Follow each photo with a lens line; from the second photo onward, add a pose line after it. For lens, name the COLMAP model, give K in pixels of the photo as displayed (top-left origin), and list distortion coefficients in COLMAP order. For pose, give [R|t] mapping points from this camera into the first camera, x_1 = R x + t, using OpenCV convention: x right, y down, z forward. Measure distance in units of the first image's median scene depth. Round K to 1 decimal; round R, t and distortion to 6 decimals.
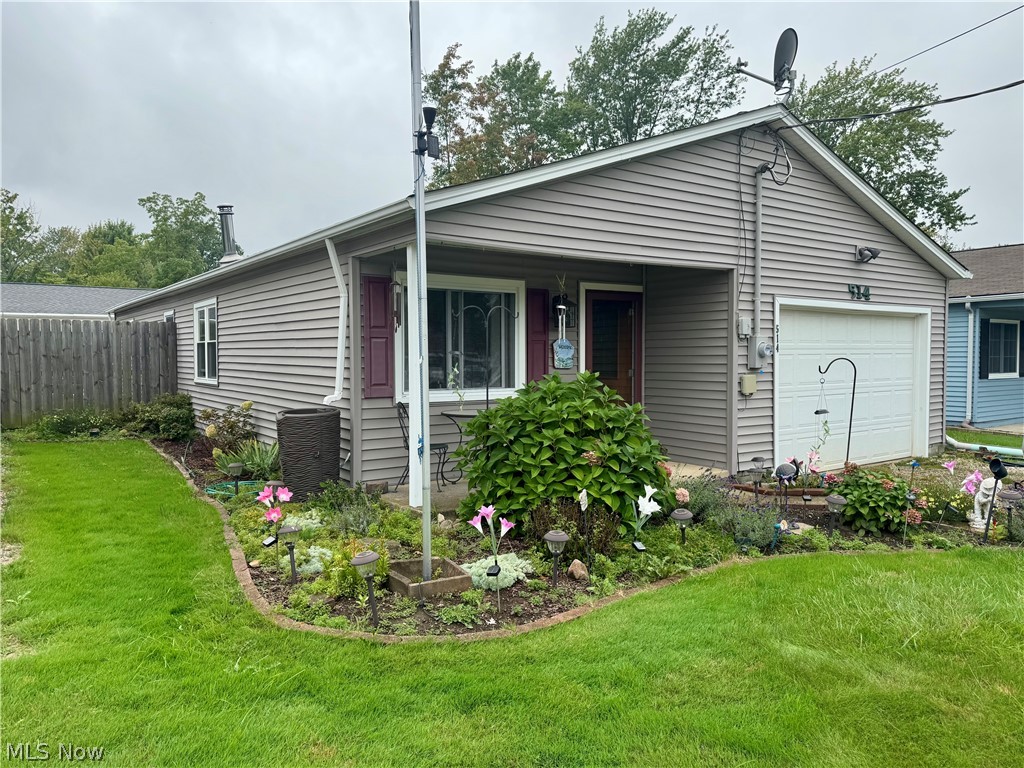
lens RADIAL K [[722.9, 0, 507.3], [0, 722.9, 386.9], [0, 0, 1]] dist [0.010923, -0.014536]
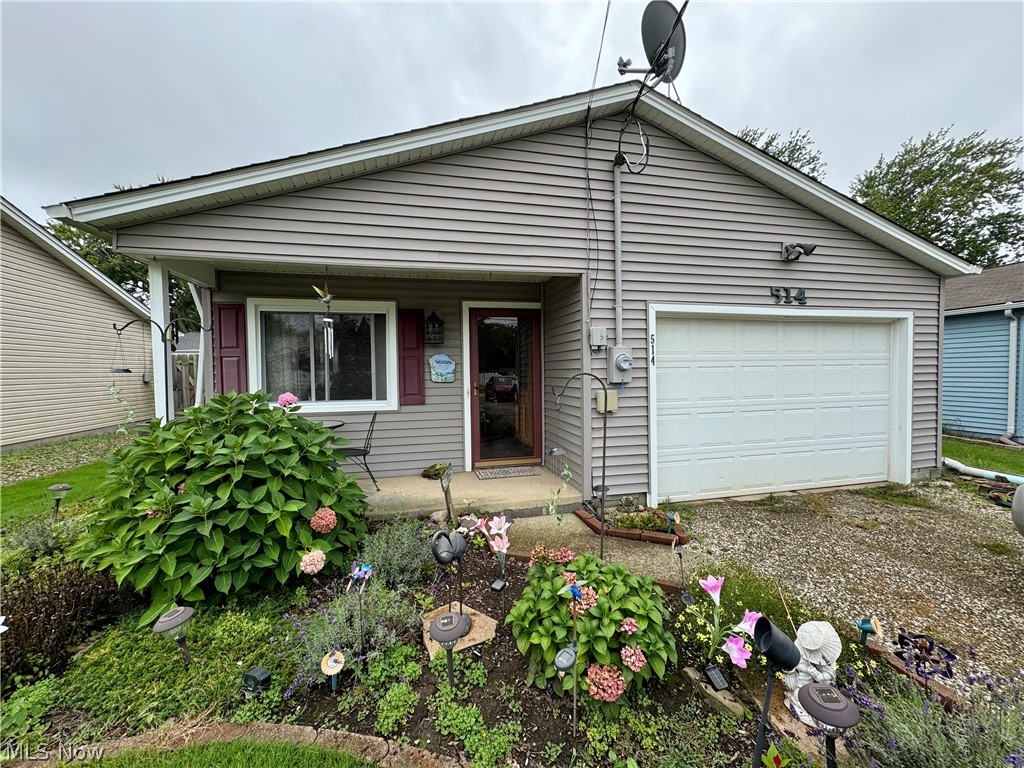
lens RADIAL K [[409.0, 0, 516.6], [0, 409.0, 379.0], [0, 0, 1]] dist [0.001844, 0.001318]
pose [[0.932791, 0.002137, -0.360411, 0.231089], [-0.008140, 0.999852, -0.015139, -0.012254], [0.360326, 0.017056, 0.932671, 0.269818]]
